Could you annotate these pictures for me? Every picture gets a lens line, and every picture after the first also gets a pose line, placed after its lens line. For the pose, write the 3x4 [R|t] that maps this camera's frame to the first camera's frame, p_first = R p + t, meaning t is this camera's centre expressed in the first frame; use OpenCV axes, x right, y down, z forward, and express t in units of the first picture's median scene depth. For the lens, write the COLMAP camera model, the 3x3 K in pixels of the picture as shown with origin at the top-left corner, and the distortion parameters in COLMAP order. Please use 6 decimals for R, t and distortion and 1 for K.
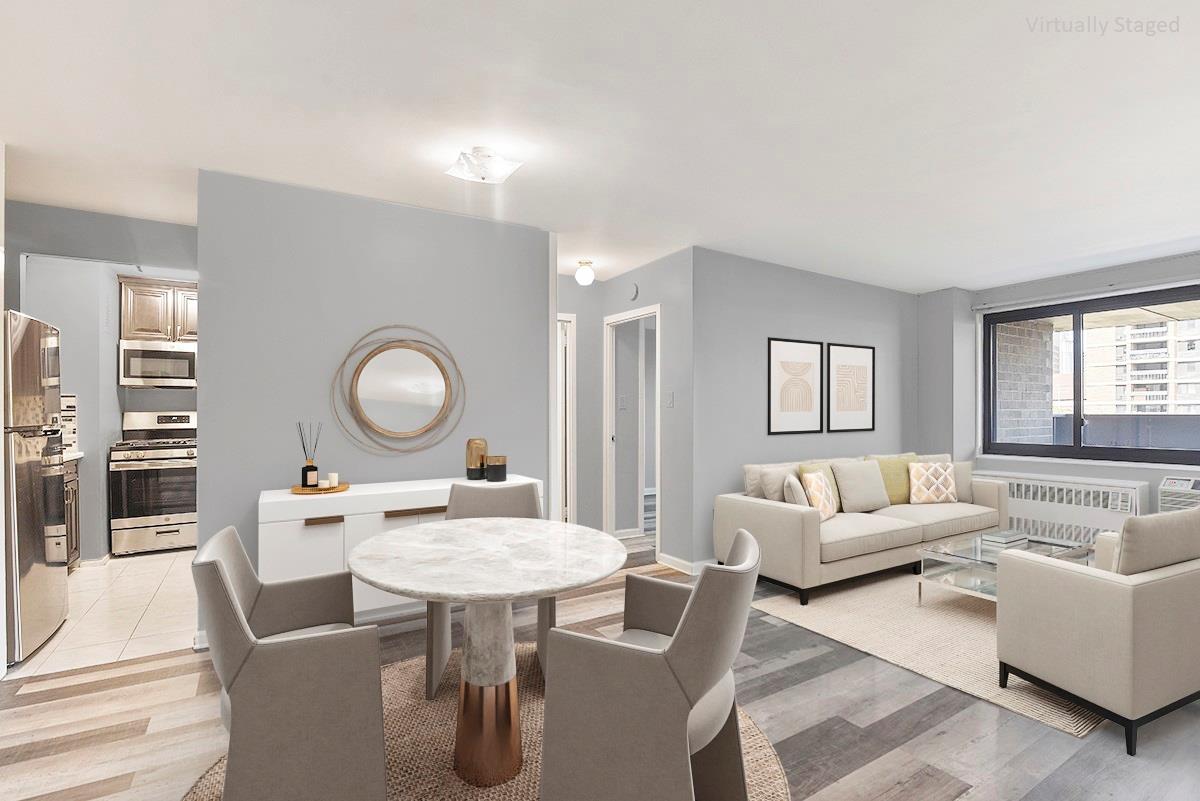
lens RADIAL K [[553.9, 0, 602.5], [0, 553.9, 409.5], [0, 0, 1]] dist [-0.014980, -0.000647]
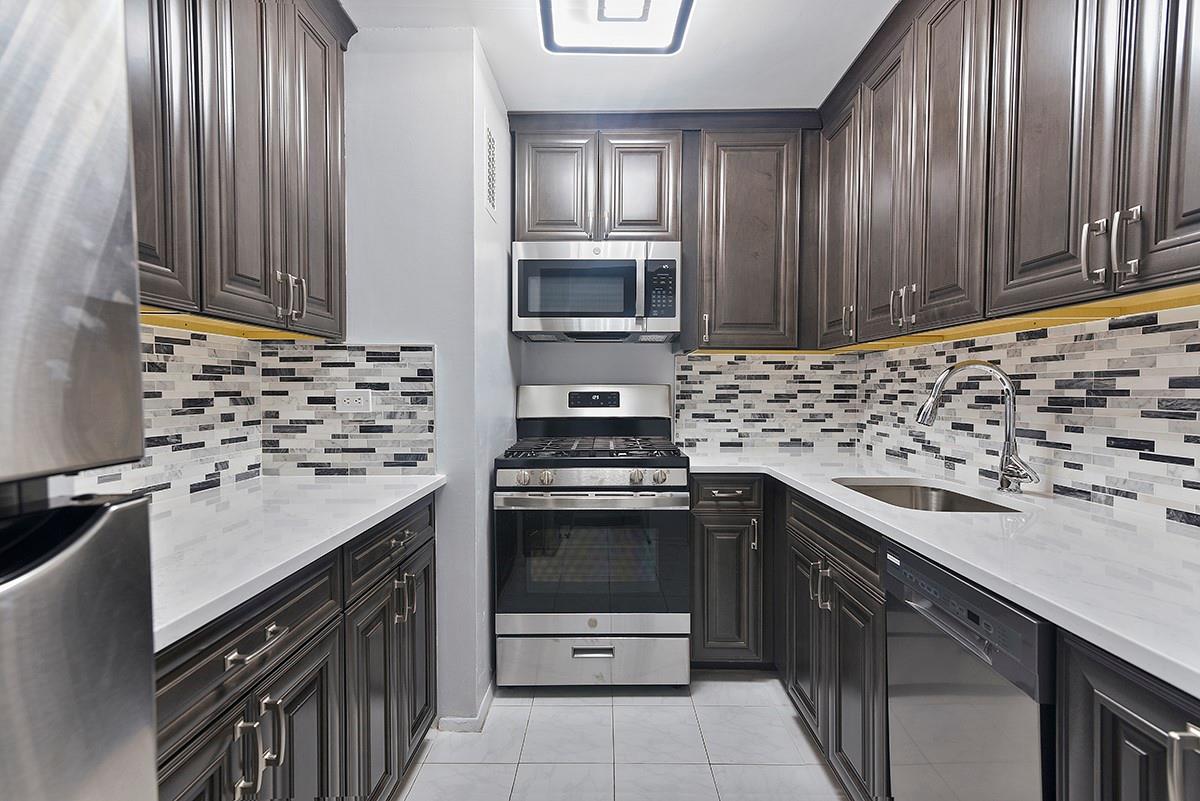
lens RADIAL K [[553.9, 0, 601.3], [0, 553.9, 403.0], [0, 0, 1]] dist [-0.014980, -0.000647]
pose [[0.839378, 0.024897, -0.542978, -0.531488], [-0.008130, 0.999414, 0.033258, 0.004185], [0.543488, -0.023501, 0.839088, 0.610867]]
